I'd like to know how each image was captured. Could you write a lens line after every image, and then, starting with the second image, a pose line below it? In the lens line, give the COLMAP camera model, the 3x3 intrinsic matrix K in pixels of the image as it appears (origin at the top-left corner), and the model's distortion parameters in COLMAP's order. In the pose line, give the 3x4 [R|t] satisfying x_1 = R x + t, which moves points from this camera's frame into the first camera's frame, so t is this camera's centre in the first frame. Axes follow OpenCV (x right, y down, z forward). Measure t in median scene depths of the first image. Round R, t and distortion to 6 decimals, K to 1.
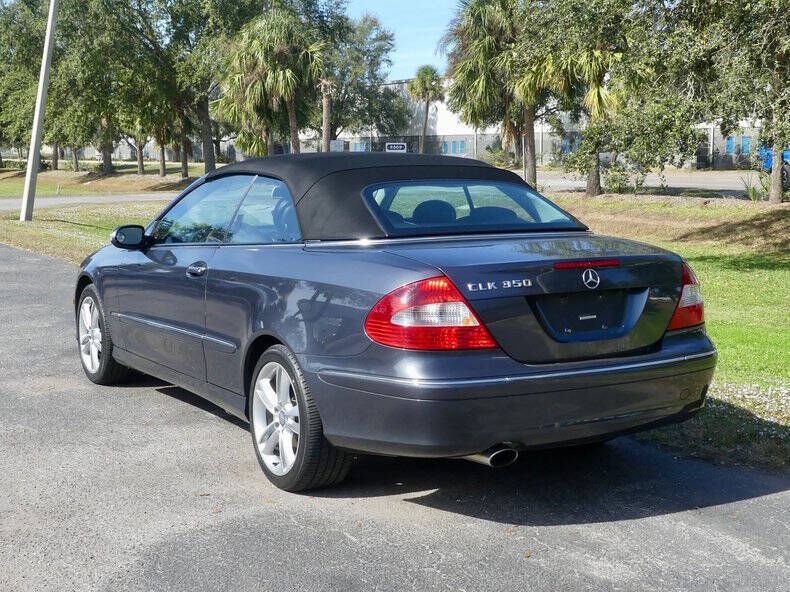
lens RADIAL K [[1295.7, 0, 406.3], [0, 1295.7, 295.9], [0, 0, 1]] dist [0.011489, 0.050634]
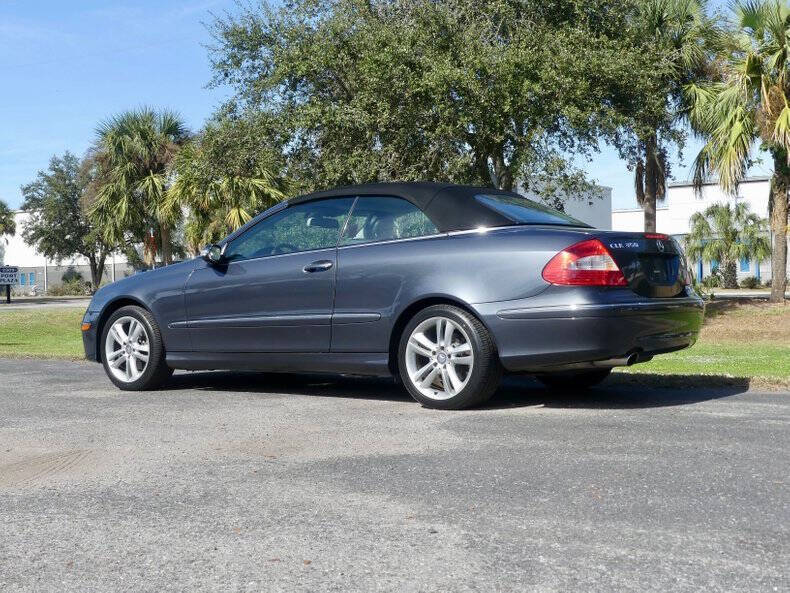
lens RADIAL K [[1295.7, 0, 406.3], [0, 1295.7, 296.4], [0, 0, 1]] dist [0.011489, 0.050634]
pose [[0.887220, -0.010258, 0.461232, -0.209573], [0.072430, 0.990452, -0.117297, 0.051640], [-0.455625, 0.137475, 0.879492, -0.053949]]
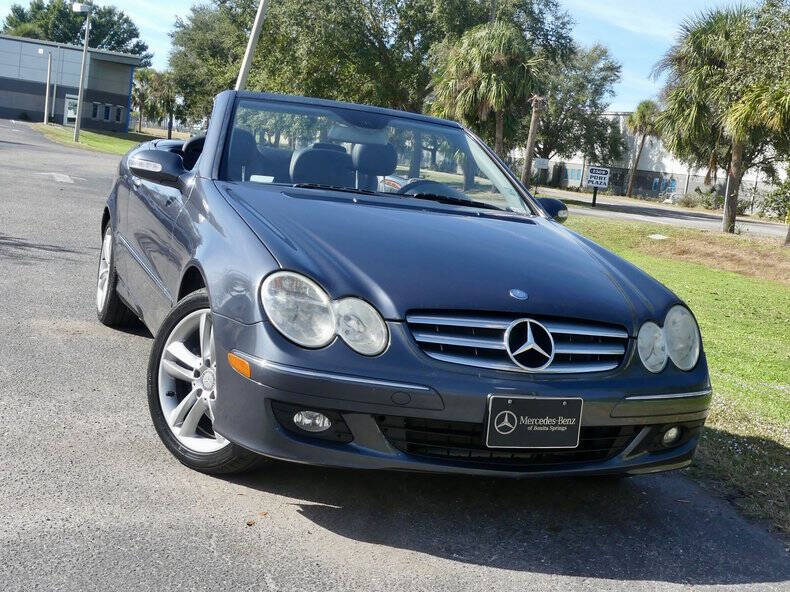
lens RADIAL K [[1189.9, 0, 433.6], [0, 1189.9, 296.1], [0, 0, 1]] dist [0.015172, 0.010956]
pose [[0.975603, 0.148775, -0.161447, 0.029990], [-0.152356, 0.988275, -0.009961, 0.006746], [0.158072, 0.034316, 0.986831, 0.092087]]
